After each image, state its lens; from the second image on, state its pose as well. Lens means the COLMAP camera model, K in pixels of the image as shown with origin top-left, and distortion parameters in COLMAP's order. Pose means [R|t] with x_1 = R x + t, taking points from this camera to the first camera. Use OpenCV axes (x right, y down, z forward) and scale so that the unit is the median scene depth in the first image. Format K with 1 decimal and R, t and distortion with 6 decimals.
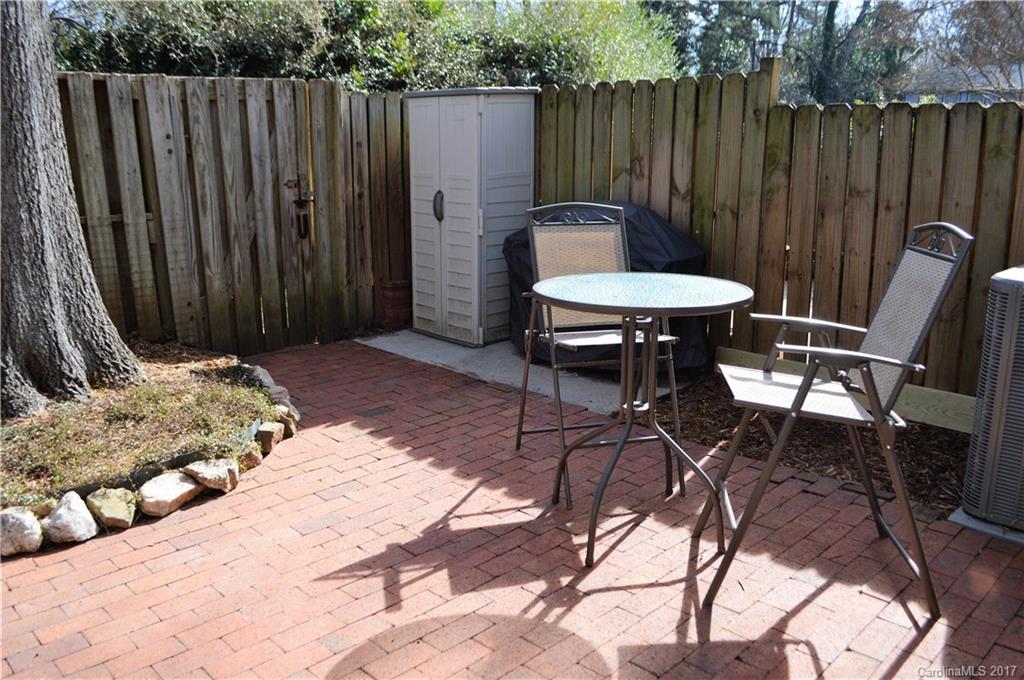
lens RADIAL K [[814.5, 0, 508.7], [0, 814.5, 337.4], [0, 0, 1]] dist [-0.068923, -0.003197]
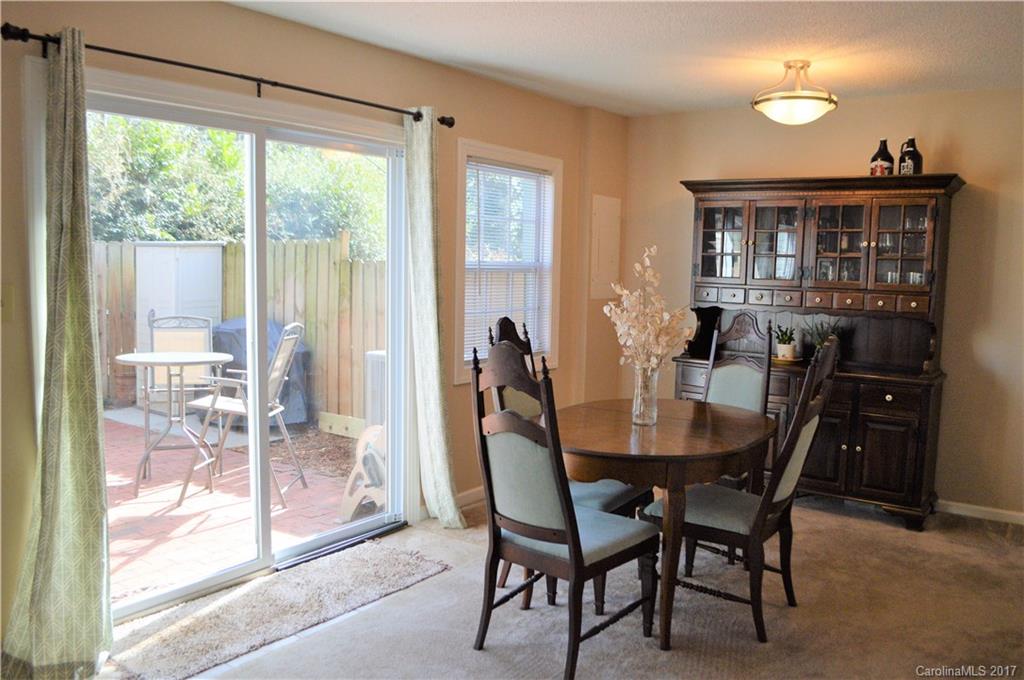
lens RADIAL K [[814.5, 0, 514.1], [0, 814.5, 343.9], [0, 0, 1]] dist [-0.068923, -0.003197]
pose [[0.986658, 0.012643, 0.162313, 0.269786], [0.011019, 0.989508, -0.144060, 0.080628], [-0.162431, 0.143927, 0.976167, -0.423969]]
